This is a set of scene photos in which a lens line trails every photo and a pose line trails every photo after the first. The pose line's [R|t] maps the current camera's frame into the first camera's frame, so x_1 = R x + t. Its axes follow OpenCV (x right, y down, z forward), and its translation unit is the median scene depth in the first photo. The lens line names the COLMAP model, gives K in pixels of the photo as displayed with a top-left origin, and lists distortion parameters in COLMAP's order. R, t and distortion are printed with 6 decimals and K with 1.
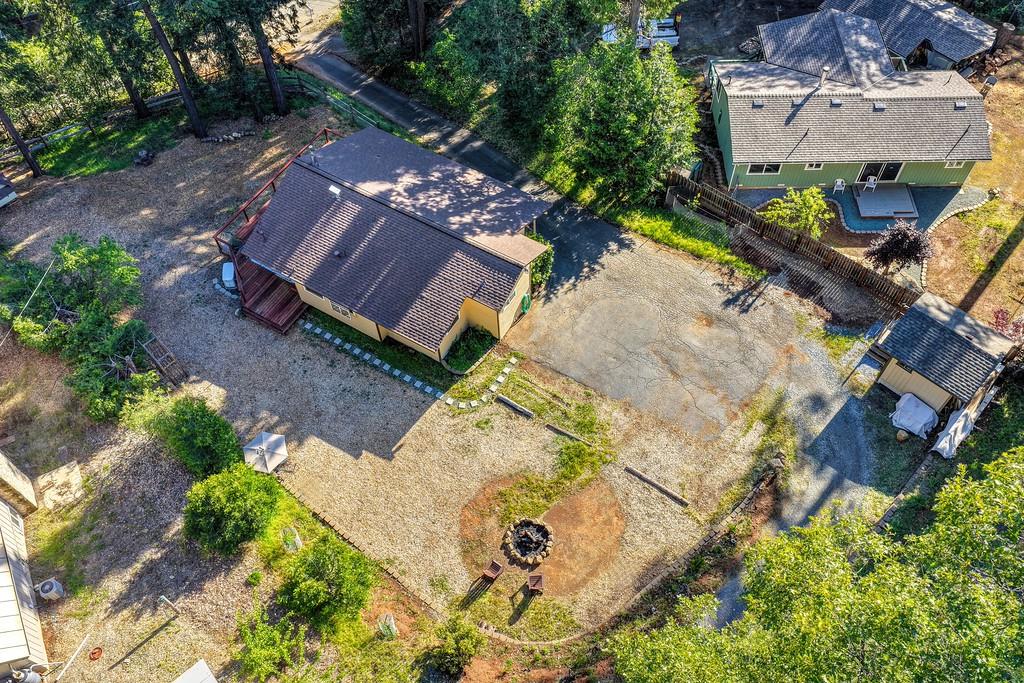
lens RADIAL K [[860.5, 0, 515.4], [0, 860.5, 345.9], [0, 0, 1]] dist [-0.011998, 0.028709]
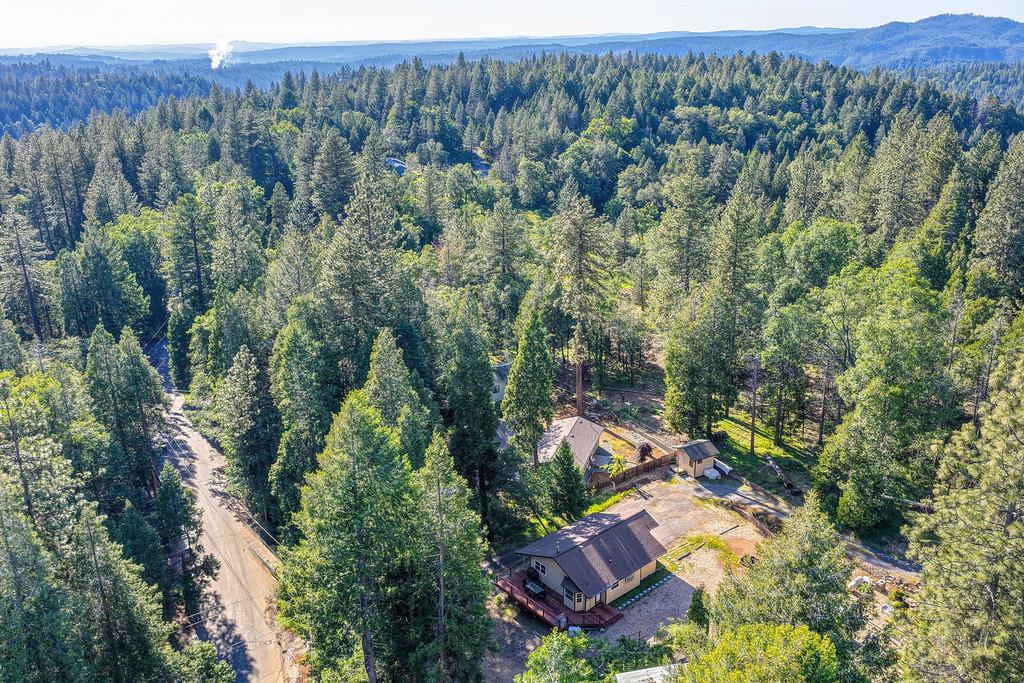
lens RADIAL K [[860.5, 0, 515.4], [0, 860.5, 345.9], [0, 0, 1]] dist [-0.011998, 0.028709]
pose [[0.310006, -0.319035, 0.895607, -1.921583], [0.796629, 0.601328, -0.061539, -0.461733], [-0.518920, 0.732544, 0.440568, -0.175036]]
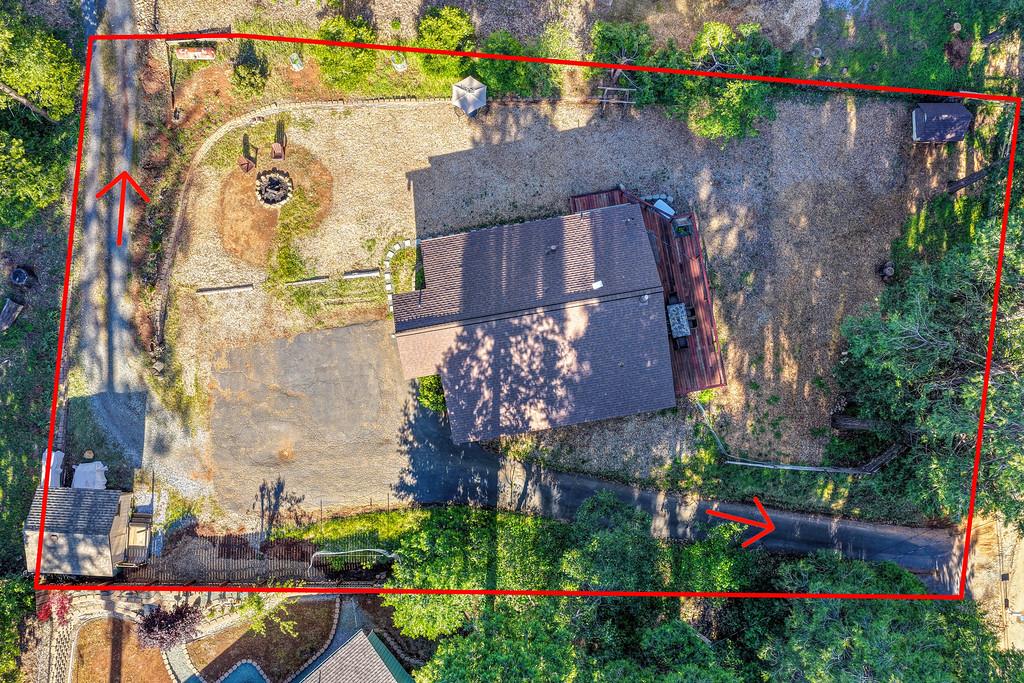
lens RADIAL K [[860.5, 0, 515.4], [0, 860.5, 345.9], [0, 0, 1]] dist [-0.011998, 0.028709]
pose [[-0.755945, 0.653997, -0.028883, -0.059140], [-0.533298, -0.589643, 0.606560, -0.777942], [0.379657, 0.473929, 0.794513, 0.184291]]
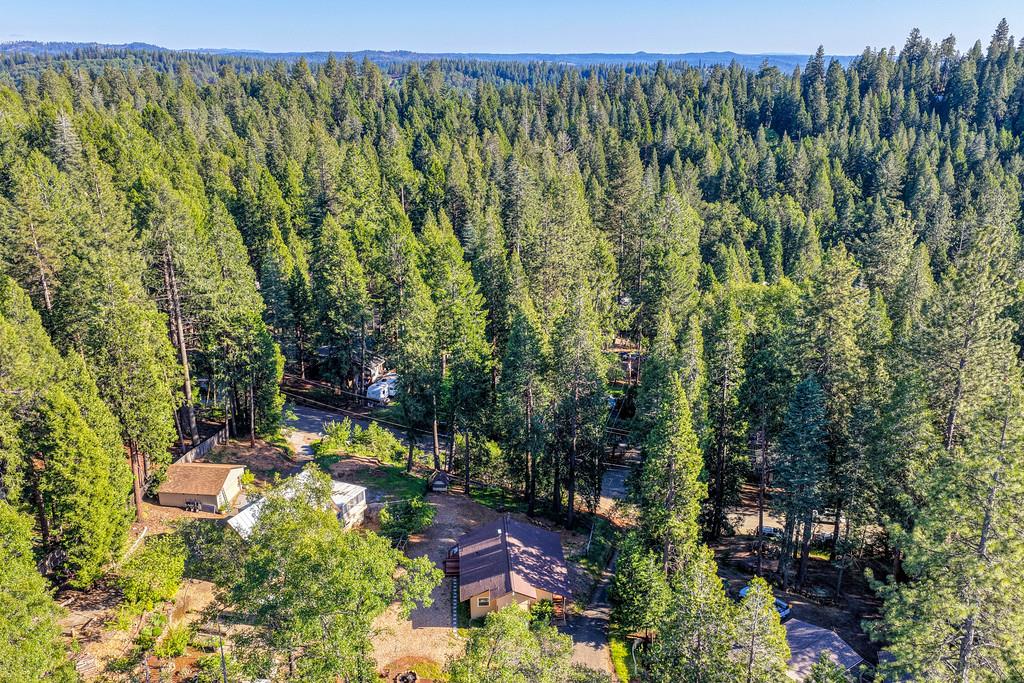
lens RADIAL K [[844.5, 0, 523.7], [0, 844.5, 342.3], [0, 0, 1]] dist [0.011083, 0.004544]
pose [[0.583416, 0.265872, -0.767423, 1.306191], [-0.682498, 0.672692, -0.285801, 0.062739], [0.440253, 0.690505, 0.573917, -0.509679]]
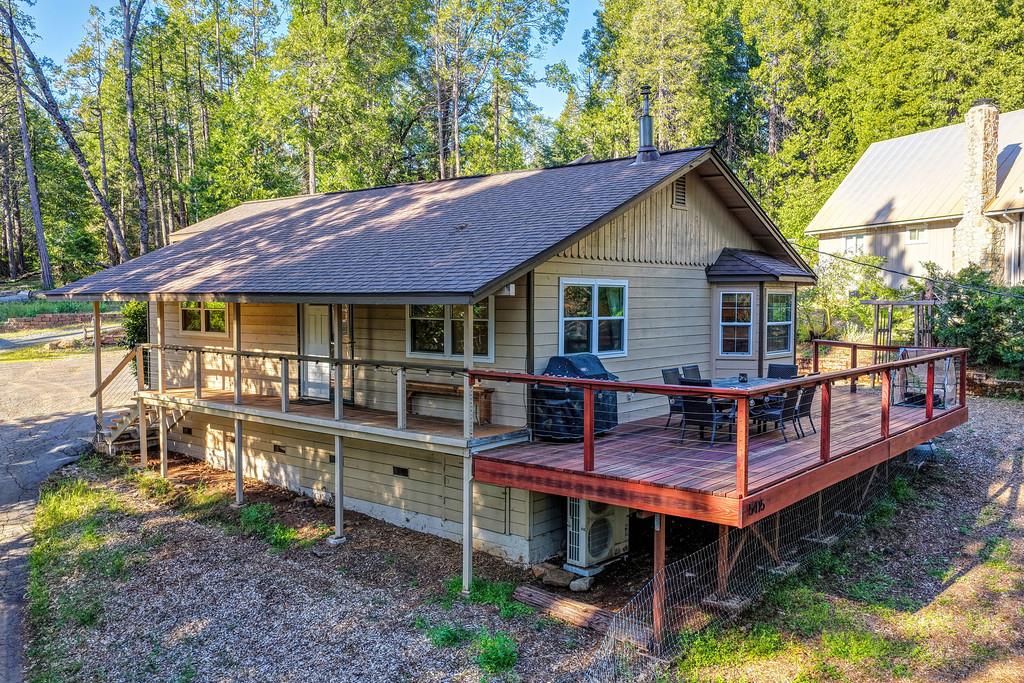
lens RADIAL K [[860.5, 0, 515.4], [0, 860.5, 345.9], [0, 0, 1]] dist [-0.011998, 0.028709]
pose [[-0.988435, 0.009453, 0.151350, -0.236902], [0.136249, 0.493533, 0.858988, -0.482004], [-0.066576, 0.869676, -0.489113, 1.256970]]
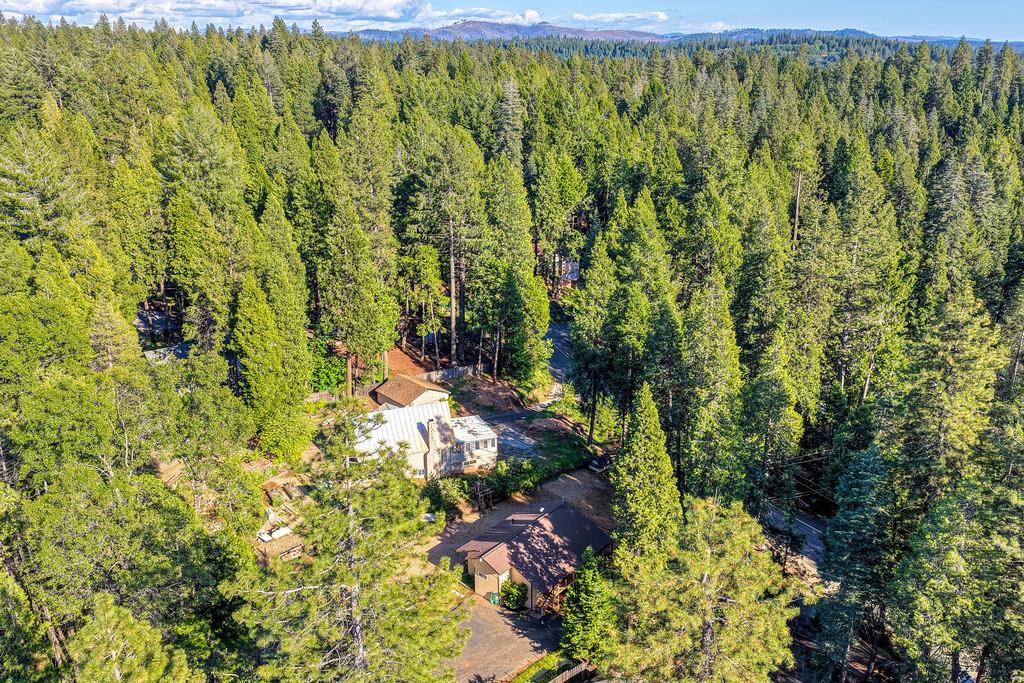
lens RADIAL K [[860.5, 0, 515.4], [0, 860.5, 345.9], [0, 0, 1]] dist [-0.011998, 0.028709]
pose [[-0.128932, 0.329442, -0.935331, 1.607459], [-0.827903, 0.483423, 0.284394, -0.904498], [0.545852, 0.811031, 0.210417, 0.194655]]
